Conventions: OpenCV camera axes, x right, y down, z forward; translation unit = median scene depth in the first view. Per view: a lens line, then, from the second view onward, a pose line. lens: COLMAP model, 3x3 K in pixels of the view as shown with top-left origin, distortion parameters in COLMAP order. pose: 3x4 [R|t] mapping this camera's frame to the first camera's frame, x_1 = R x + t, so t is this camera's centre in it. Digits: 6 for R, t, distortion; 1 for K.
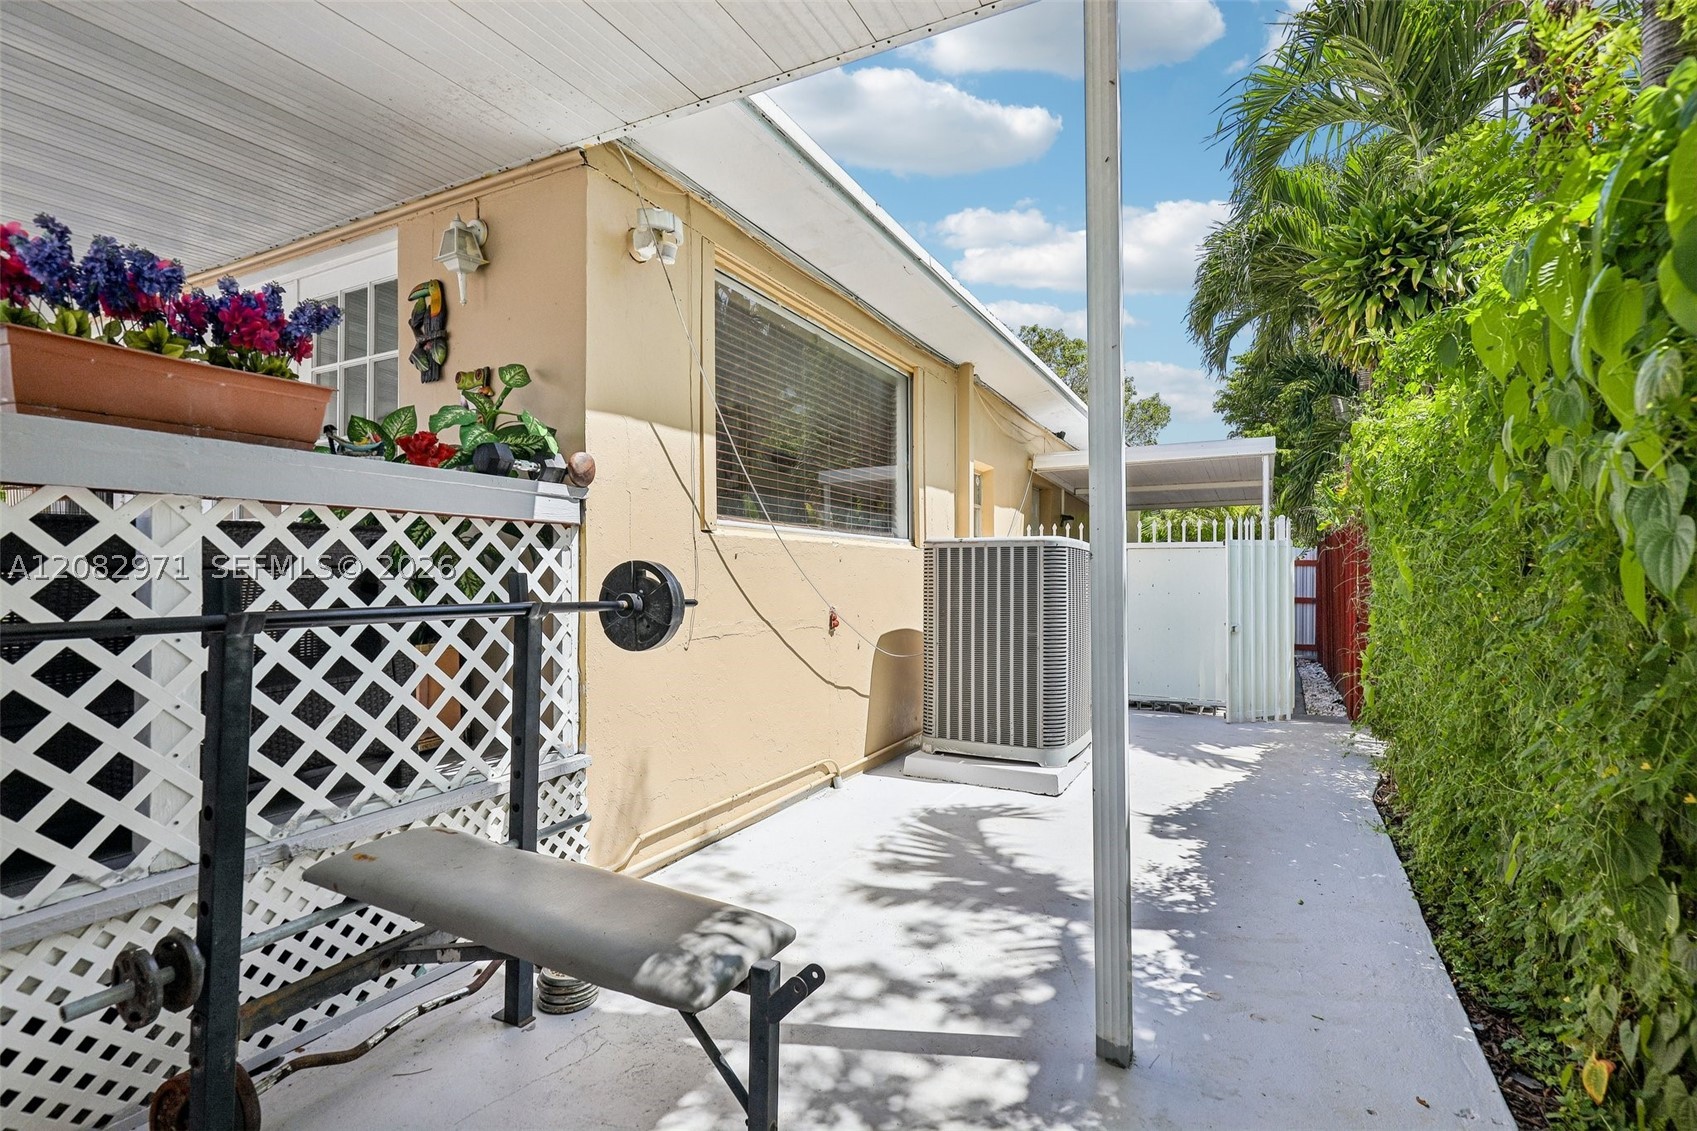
lens RADIAL K [[799.5, 0, 845.6], [0, 799.5, 562.1], [0, 0, 1]] dist [-0.004481, -0.000240]
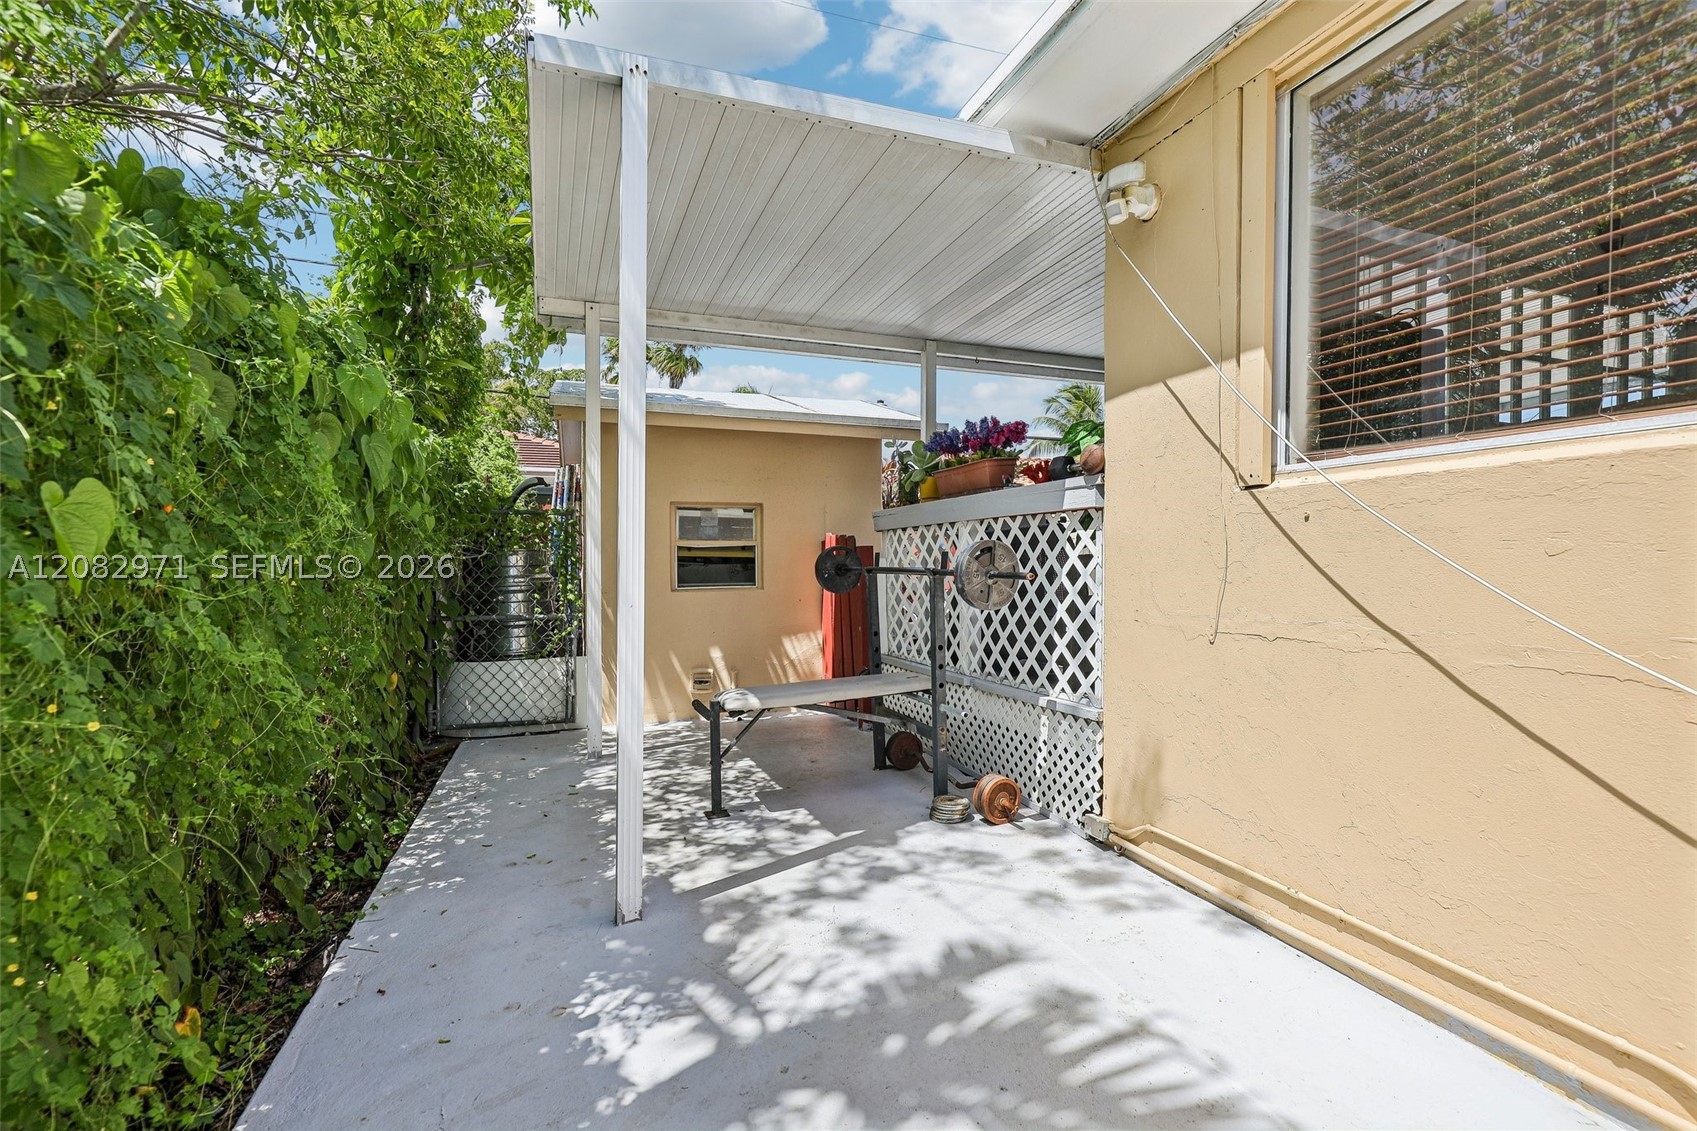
lens RADIAL K [[755.2, 0, 849.9], [0, 755.2, 568.1], [0, 0, 1]] dist [0.003856, -0.000284]
pose [[-0.671186, -0.000860, -0.741289, 0.758444], [0.006991, 0.999948, -0.007490, 0.049281], [0.741256, -0.010210, -0.671145, 1.577823]]
